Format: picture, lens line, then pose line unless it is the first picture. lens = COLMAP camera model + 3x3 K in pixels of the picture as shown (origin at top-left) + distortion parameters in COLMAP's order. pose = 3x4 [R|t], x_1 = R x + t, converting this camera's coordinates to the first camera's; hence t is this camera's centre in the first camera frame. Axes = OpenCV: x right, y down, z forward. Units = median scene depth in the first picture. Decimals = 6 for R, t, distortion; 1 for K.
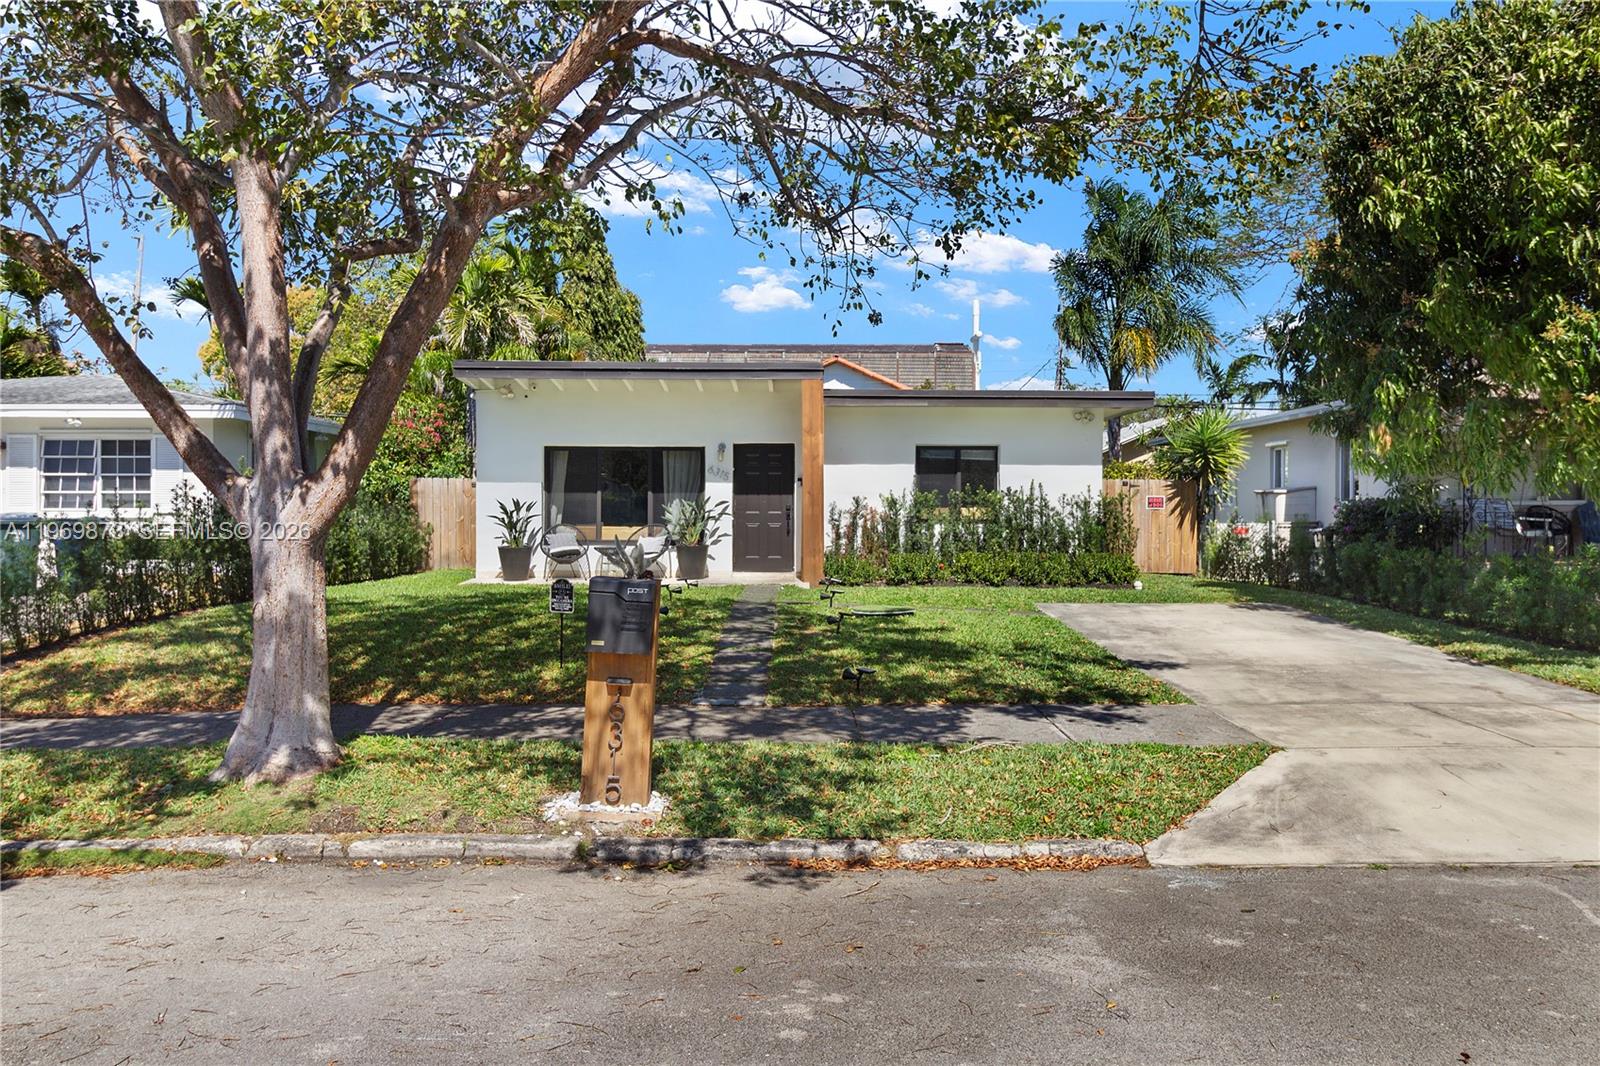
lens RADIAL K [[1244.9, 0, 800.0], [0, 1244.9, 533.0], [0, 0, 1]] dist [0.008765, 0.003570]
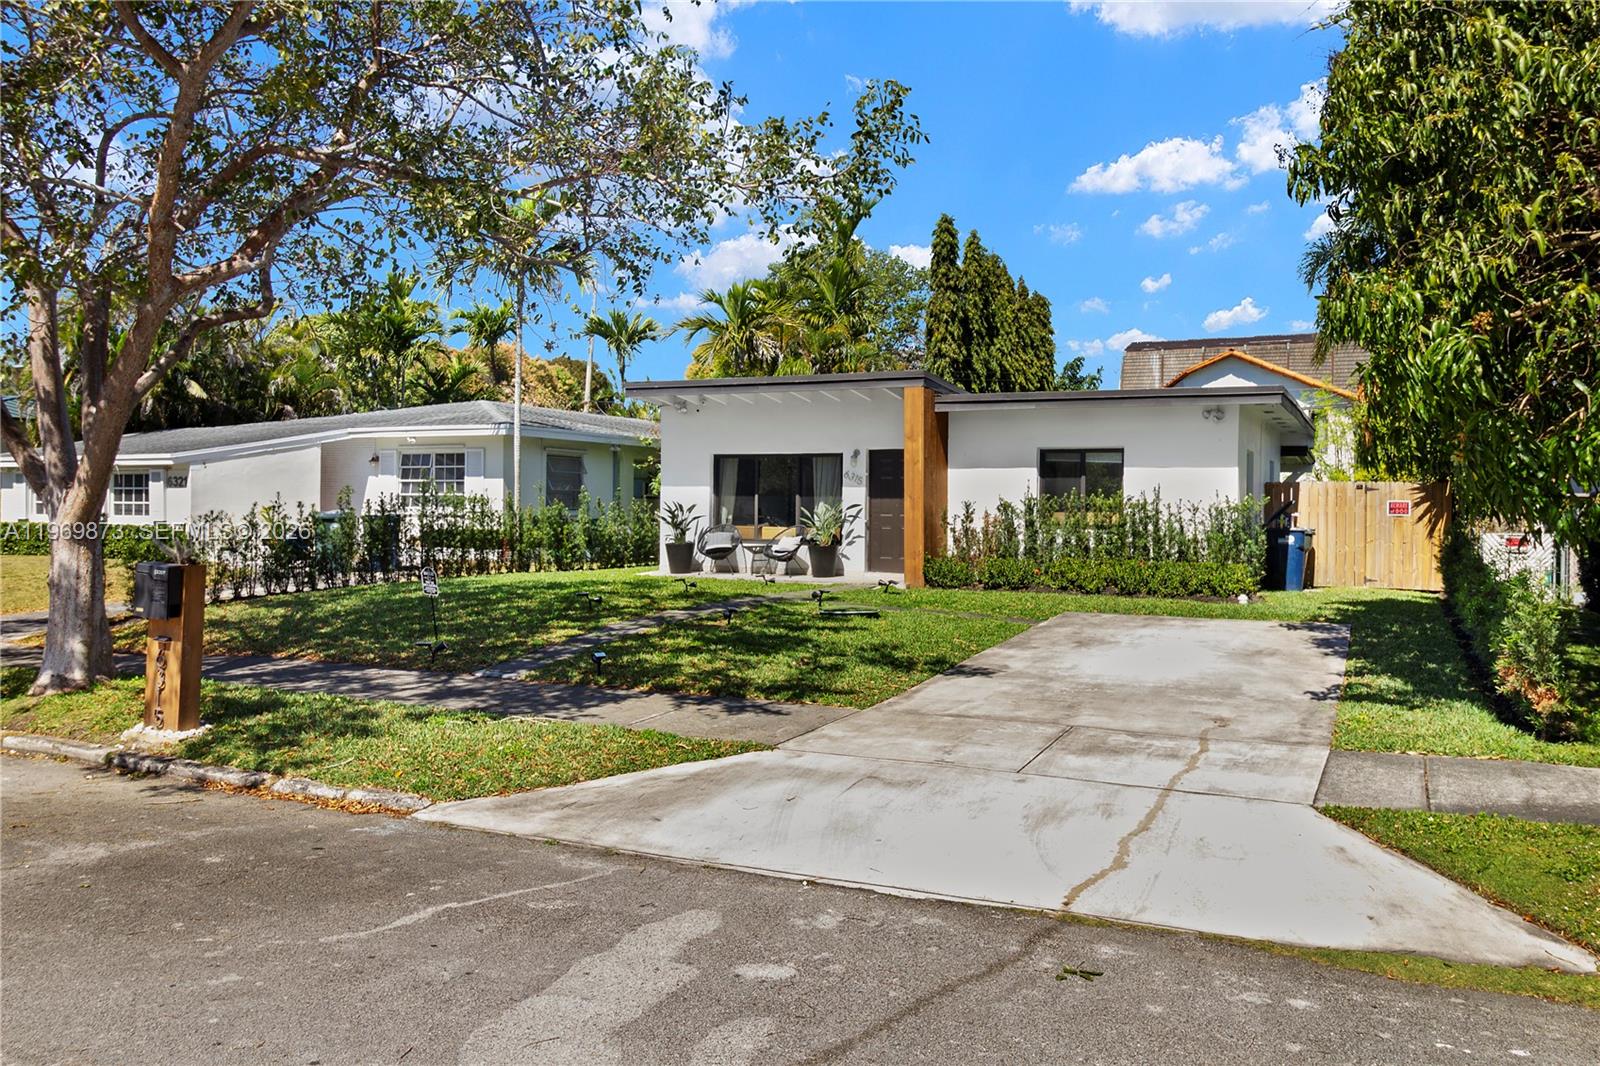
lens RADIAL K [[1244.9, 0, 800.0], [0, 1244.9, 533.0], [0, 0, 1]] dist [0.008765, 0.003570]
pose [[0.889673, 0.016340, -0.456306, 0.375507], [-0.016590, 0.999856, 0.003459, -0.004023], [0.456297, 0.004493, 0.889816, 0.038656]]
